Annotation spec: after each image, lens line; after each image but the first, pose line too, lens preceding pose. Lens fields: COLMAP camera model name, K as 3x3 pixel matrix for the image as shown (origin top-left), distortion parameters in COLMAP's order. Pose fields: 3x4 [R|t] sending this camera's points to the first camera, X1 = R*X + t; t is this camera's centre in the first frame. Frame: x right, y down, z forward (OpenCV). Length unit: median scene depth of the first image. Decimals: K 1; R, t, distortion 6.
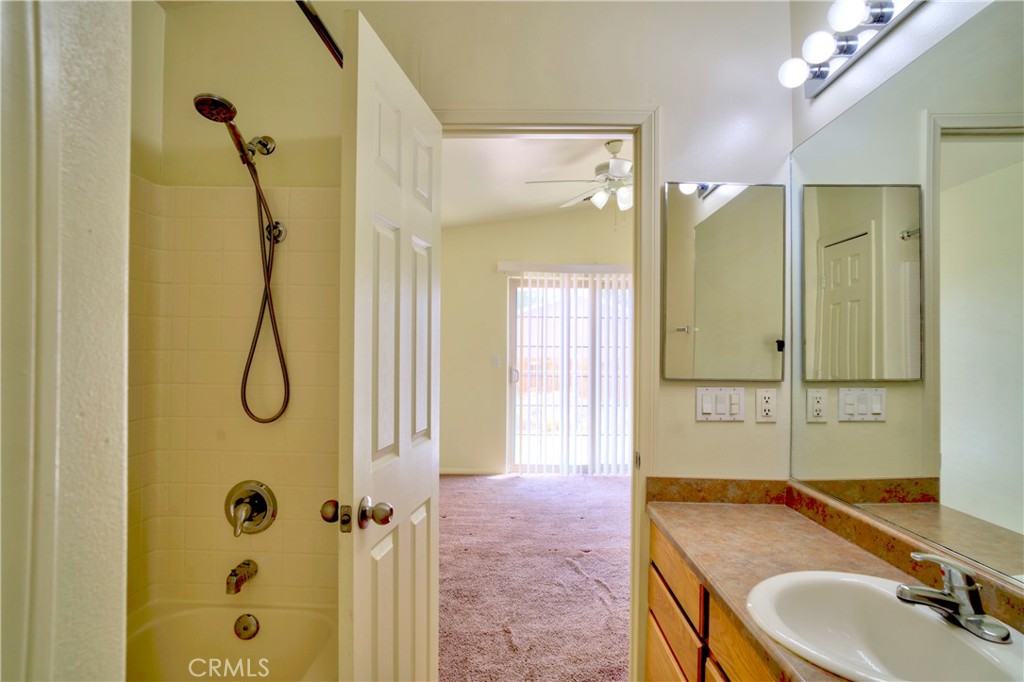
lens RADIAL K [[608.8, 0, 510.2], [0, 608.8, 344.3], [0, 0, 1]] dist [-0.002560, 0.000197]
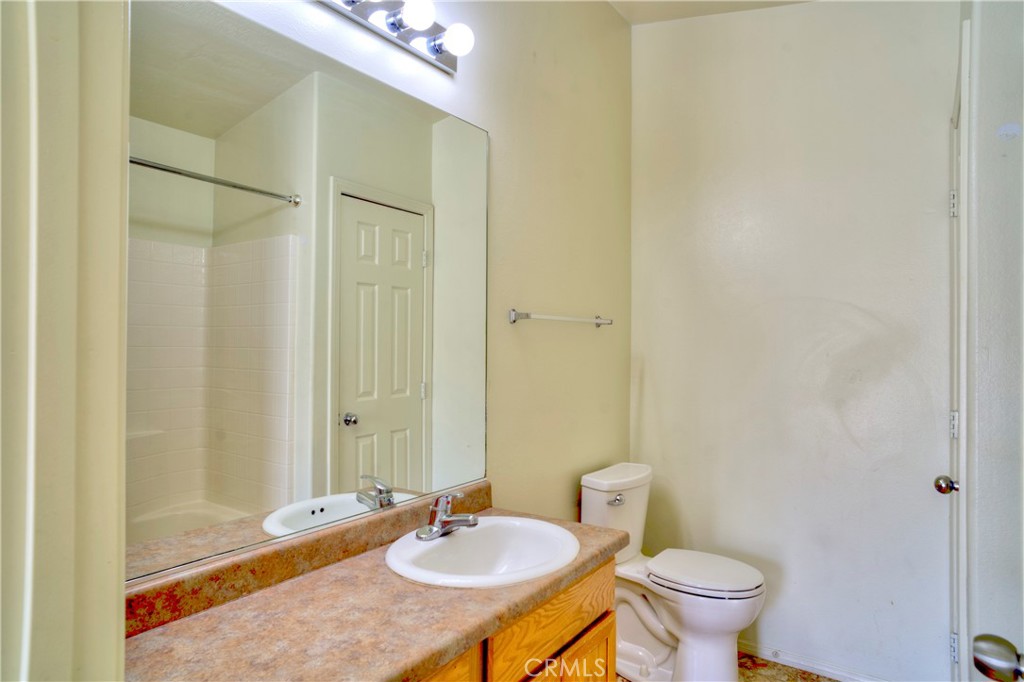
lens RADIAL K [[608.8, 0, 510.2], [0, 608.8, 344.3], [0, 0, 1]] dist [-0.002560, 0.000197]
pose [[-0.825433, -0.002550, 0.564494, -0.137866], [-0.011863, 0.999847, -0.012830, 0.022649], [-0.564375, -0.017287, -0.825337, 1.515355]]
